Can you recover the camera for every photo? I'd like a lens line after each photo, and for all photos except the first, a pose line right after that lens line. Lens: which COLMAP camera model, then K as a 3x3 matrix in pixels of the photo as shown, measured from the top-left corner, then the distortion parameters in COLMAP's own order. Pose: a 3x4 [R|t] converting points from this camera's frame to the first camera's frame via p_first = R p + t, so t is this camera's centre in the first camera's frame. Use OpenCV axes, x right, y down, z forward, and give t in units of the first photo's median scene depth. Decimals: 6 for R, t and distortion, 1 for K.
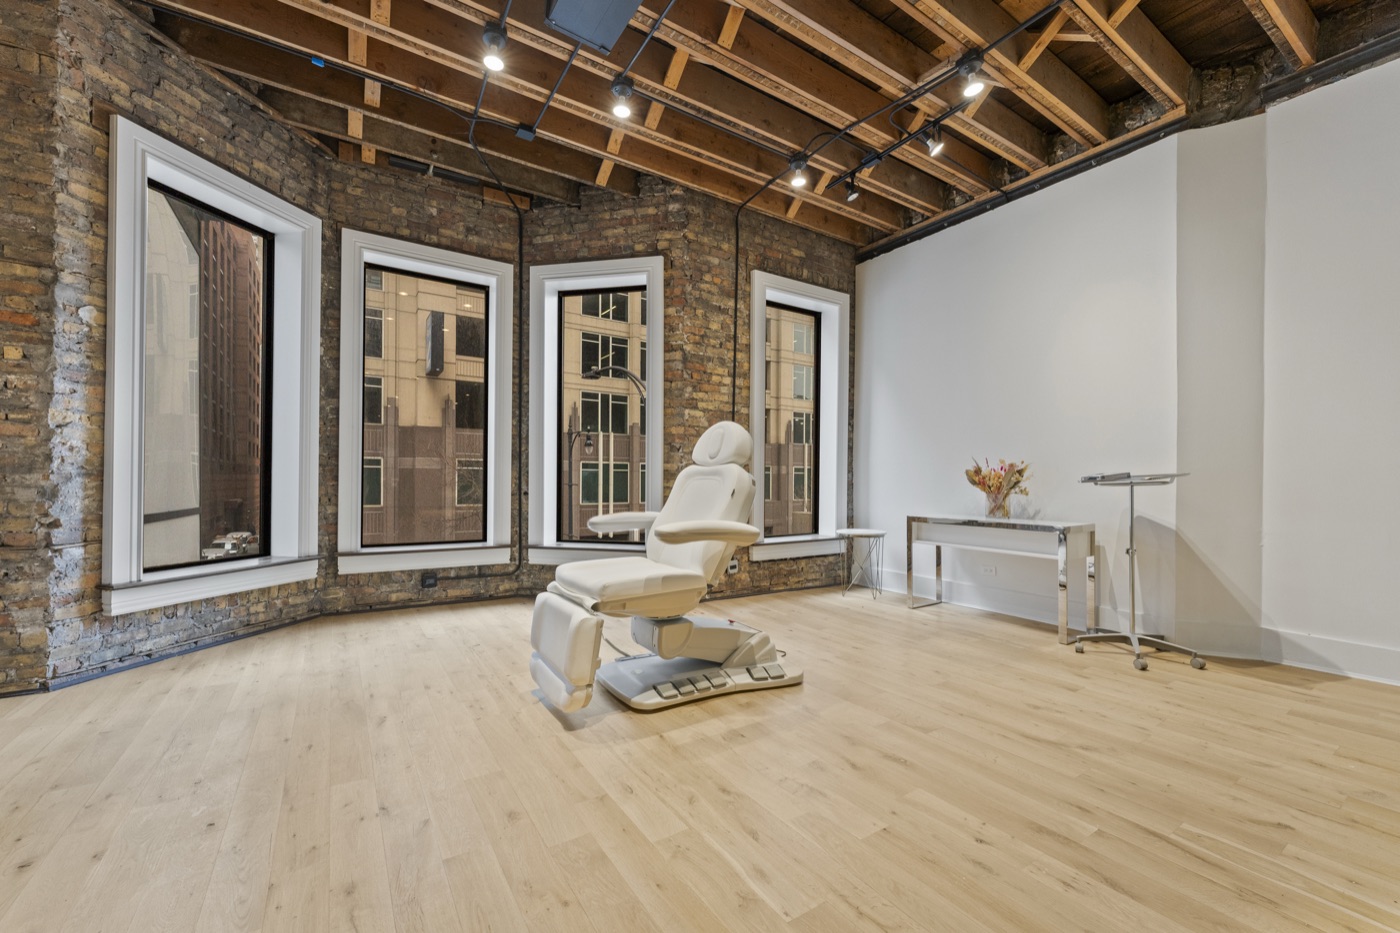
lens RADIAL K [[566.6, 0, 696.8], [0, 566.6, 476.2], [0, 0, 1]] dist [0.001101, 0.000370]
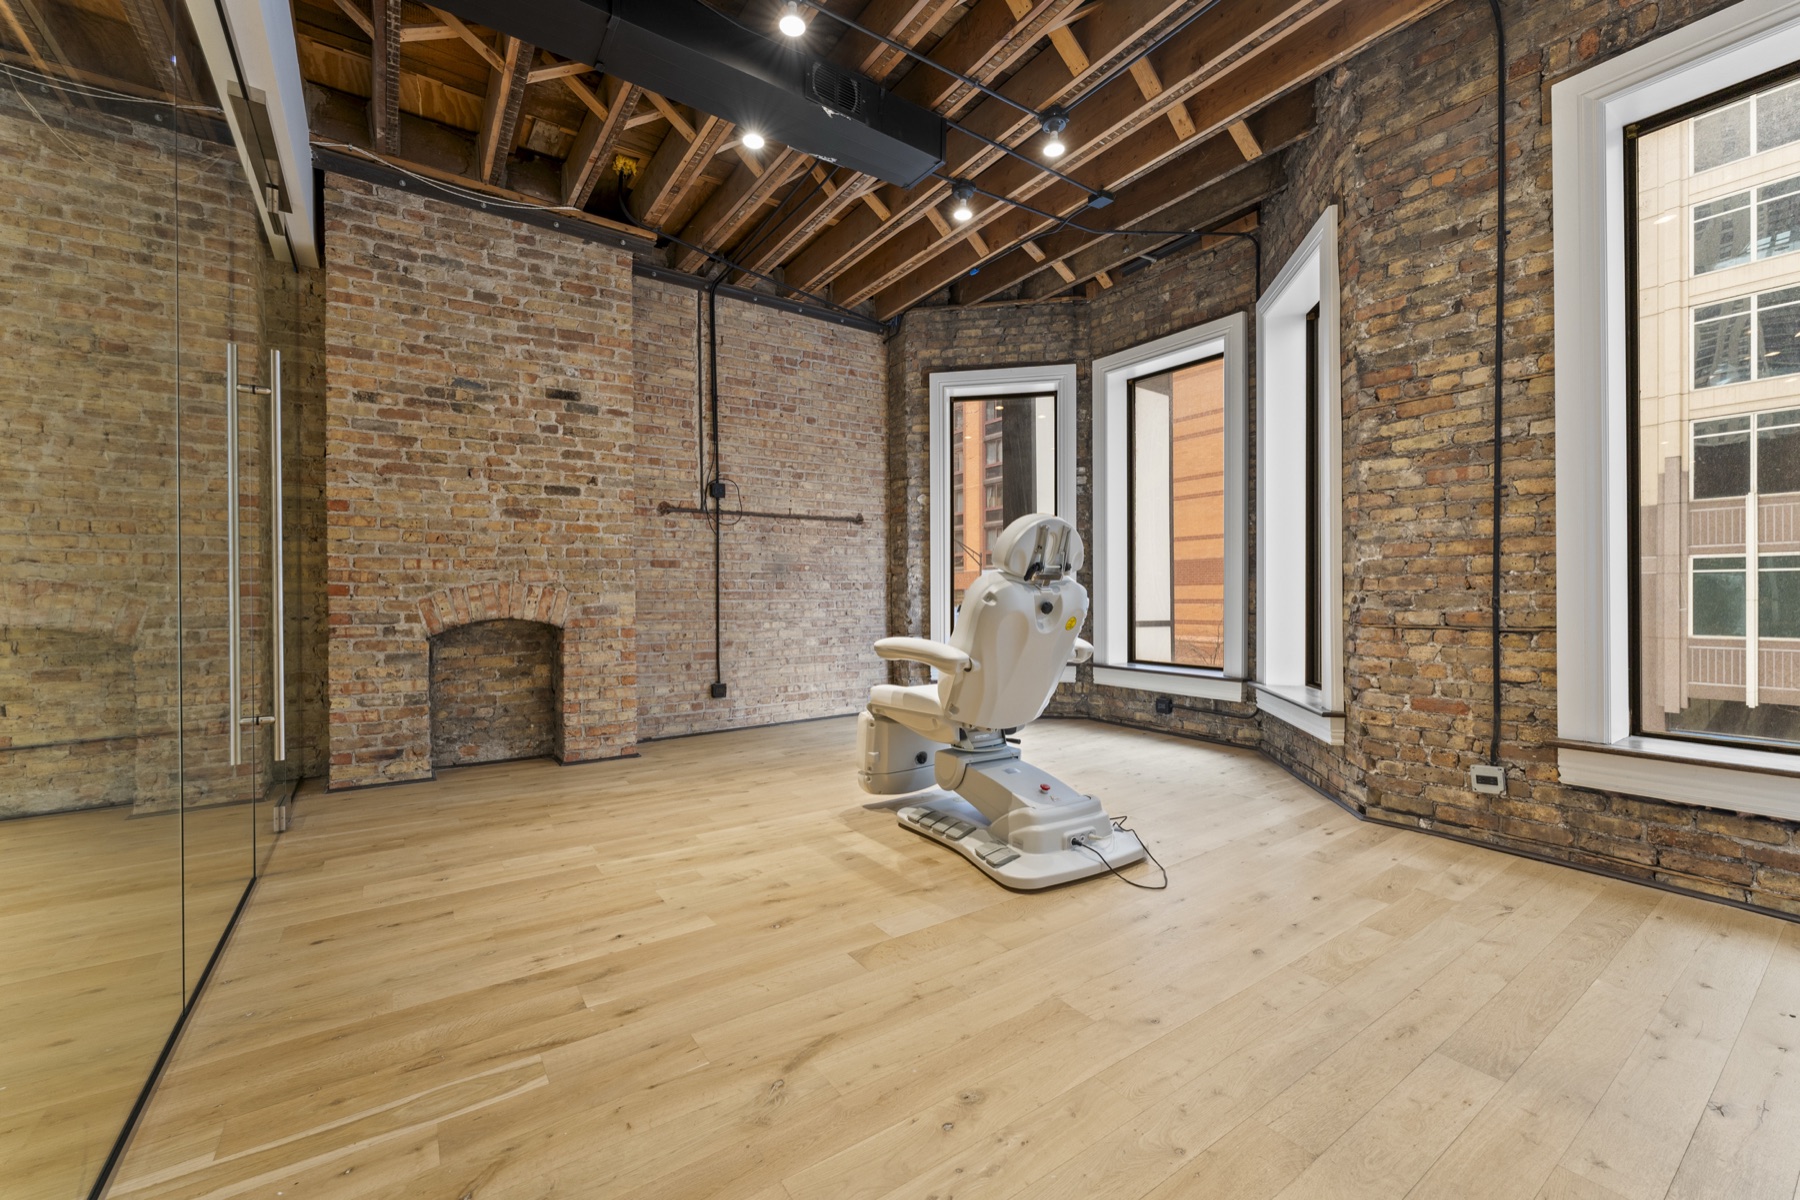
lens RADIAL K [[728.5, 0, 901.8], [0, 728.5, 595.7], [0, 0, 1]] dist [0.001101, 0.000370]
pose [[0.026048, -0.006509, -0.999639, 0.789837], [0.012332, 0.999905, -0.006189, 0.011314], [0.999585, -0.012166, 0.026126, 0.633078]]
